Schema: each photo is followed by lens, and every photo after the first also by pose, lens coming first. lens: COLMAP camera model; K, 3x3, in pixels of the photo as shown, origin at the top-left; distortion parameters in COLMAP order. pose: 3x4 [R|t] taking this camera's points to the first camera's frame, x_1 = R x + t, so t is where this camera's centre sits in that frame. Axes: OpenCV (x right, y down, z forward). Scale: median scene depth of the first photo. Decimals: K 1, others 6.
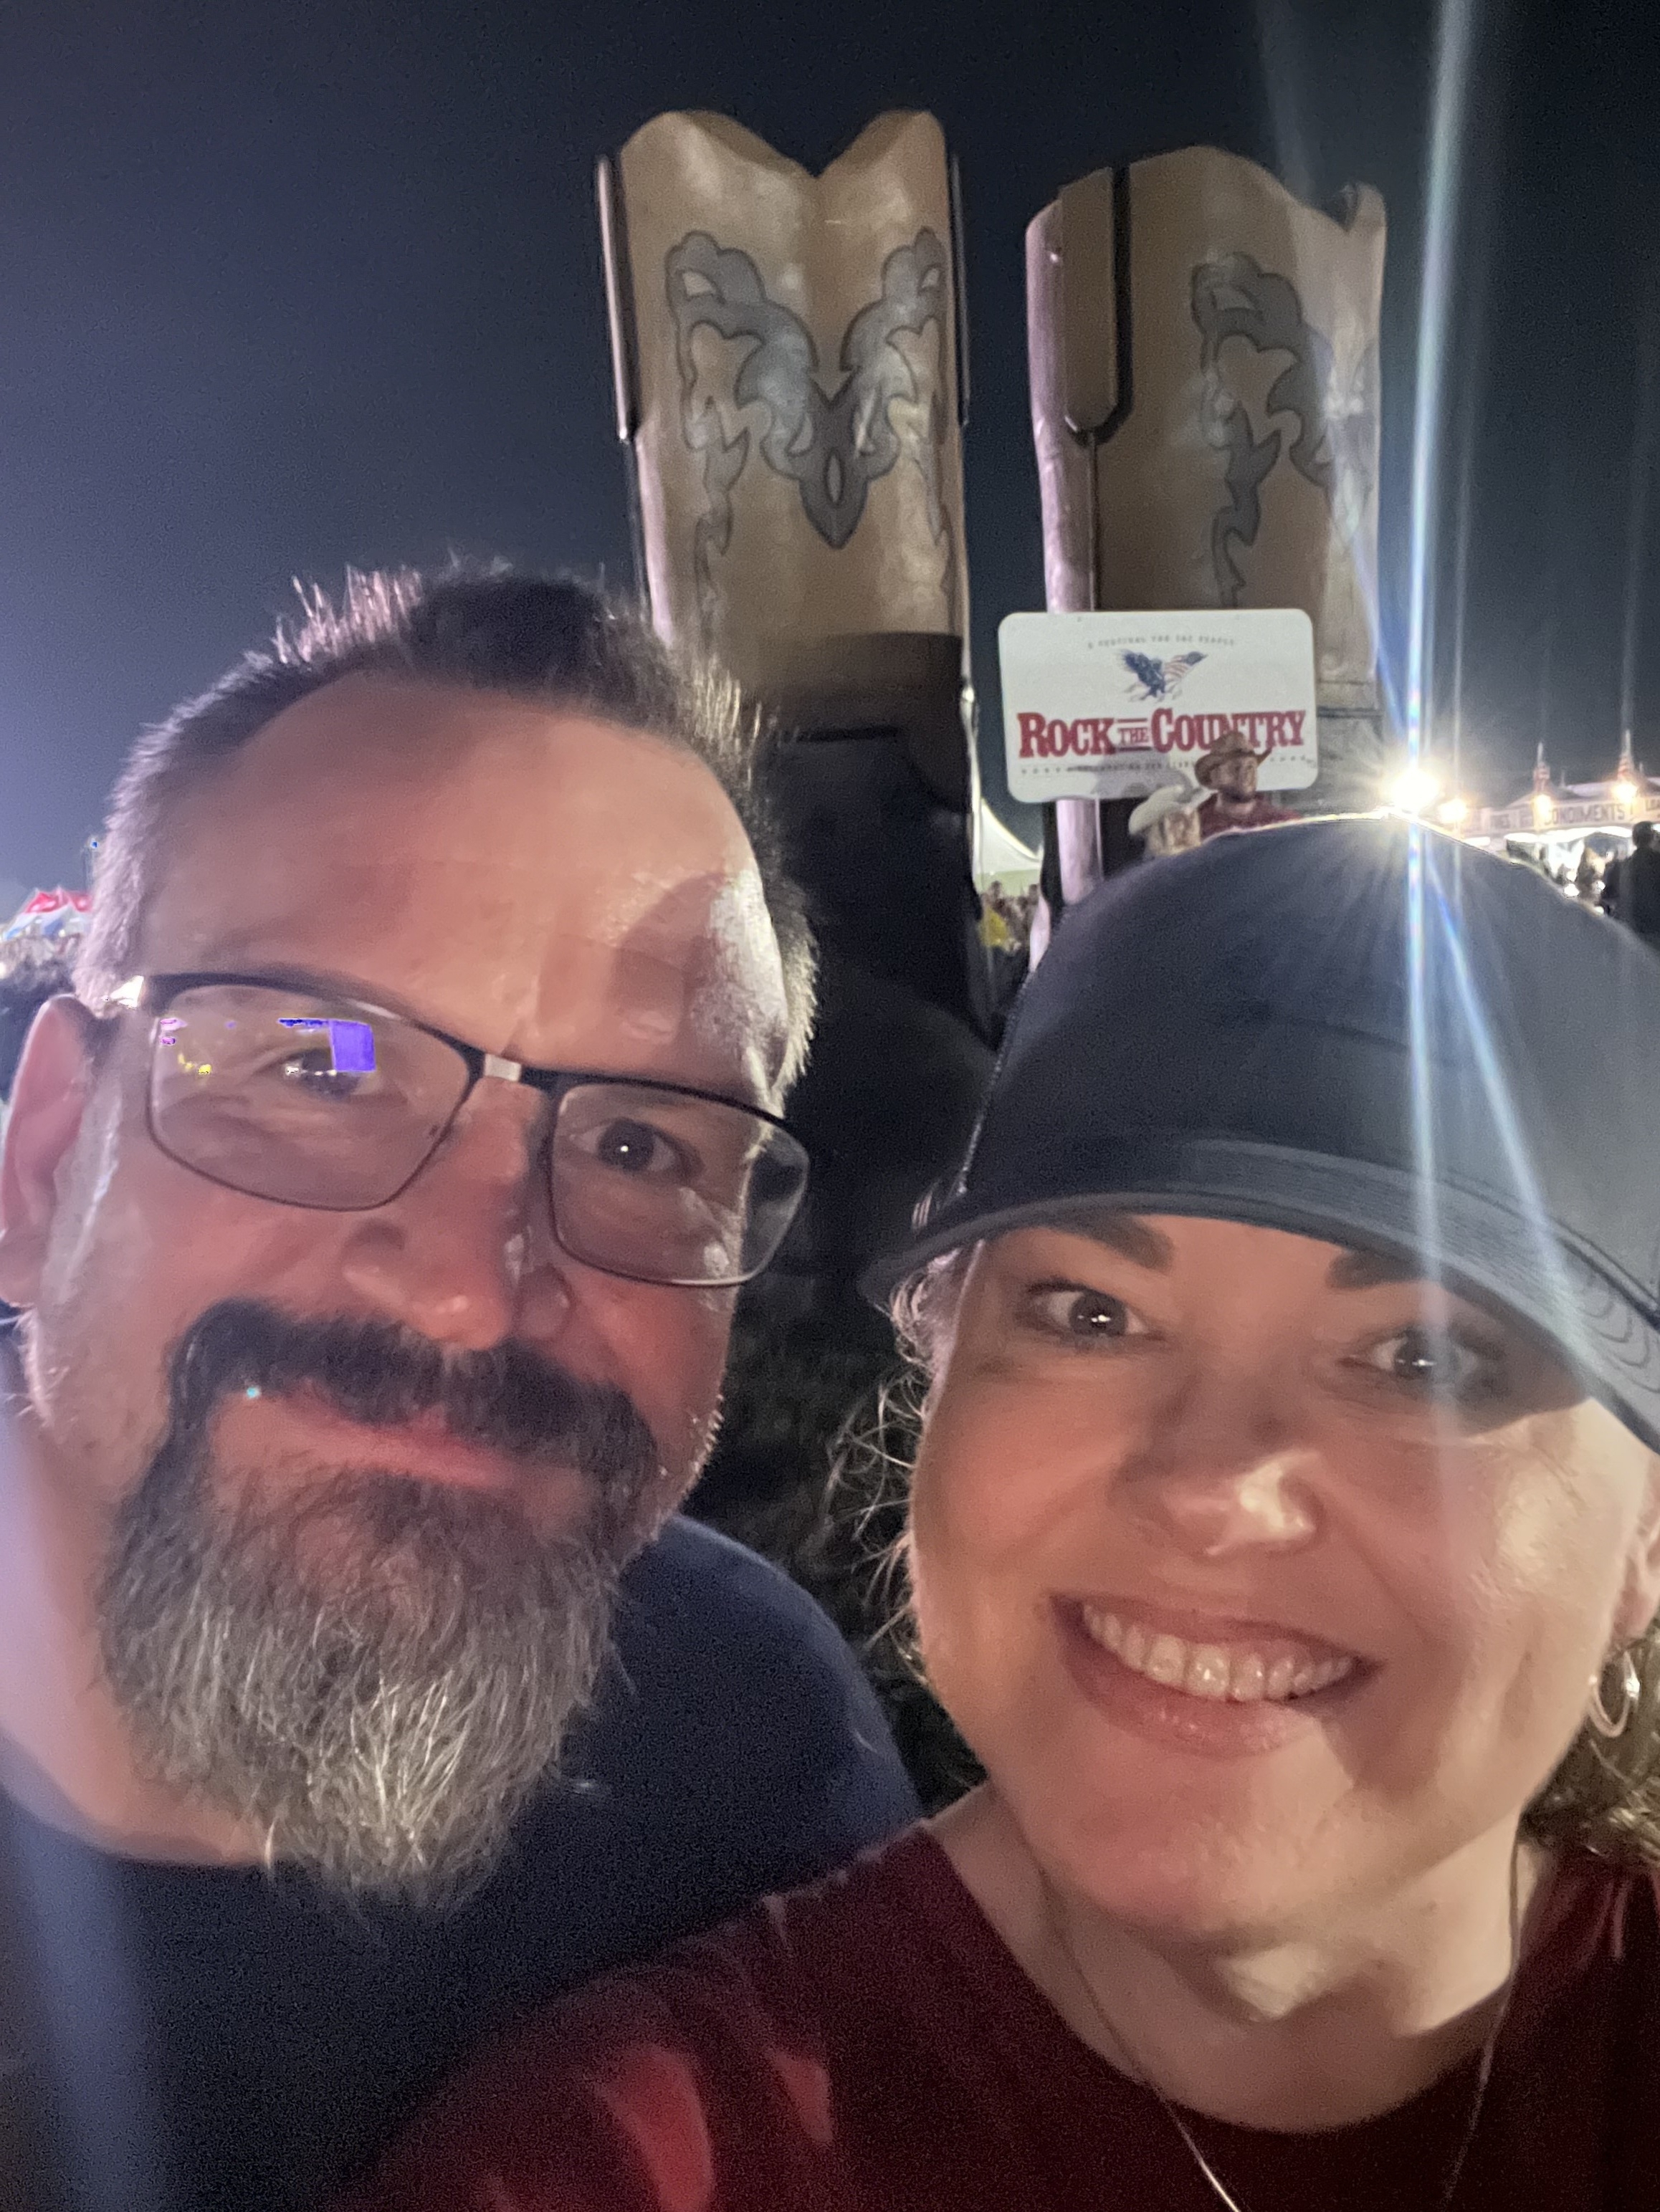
lens RADIAL K [[1979.5, 0, 825.7], [0, 1979.5, 1091.5], [0, 0, 1]] dist [0.092667, 0.002487]
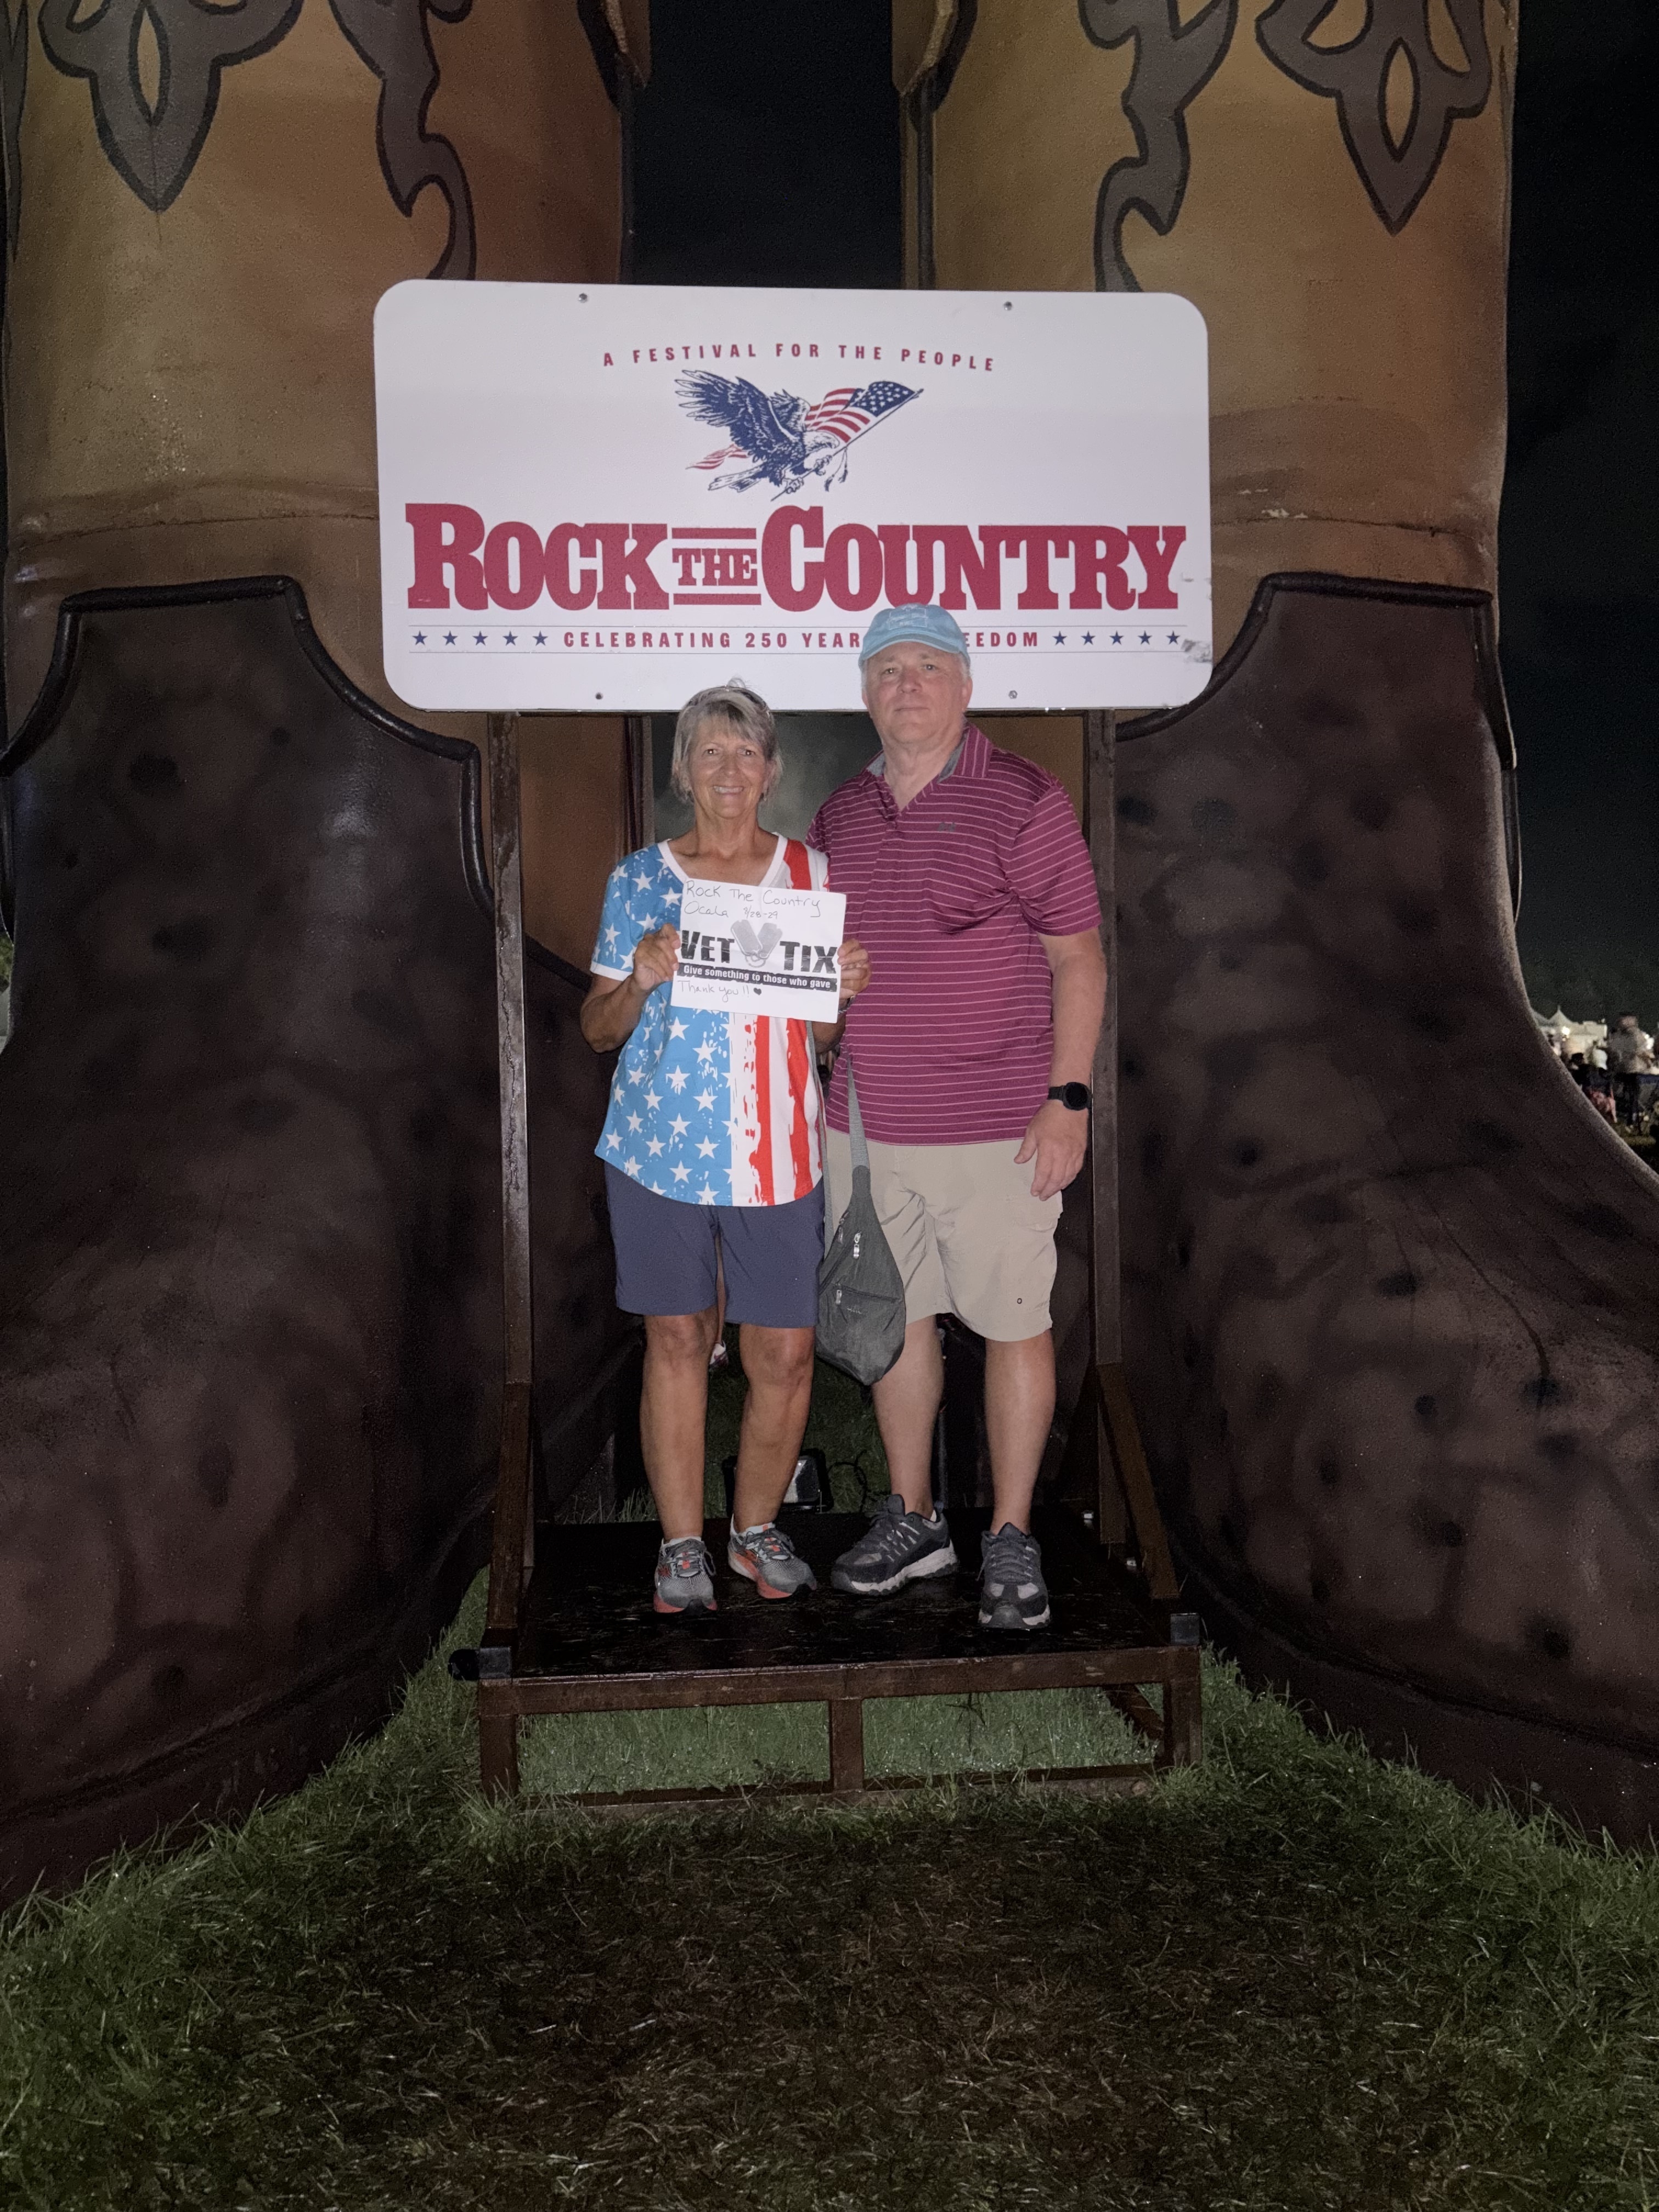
lens RADIAL K [[1714.3, 0, 826.9], [0, 1714.3, 1105.9], [0, 0, 1]] dist [0.009286, -0.009156]
pose [[0.949102, 0.056155, -0.309922, 0.298183], [-0.072550, 0.996496, -0.041620, -0.048762], [0.306499, 0.061986, 0.949851, 0.658352]]
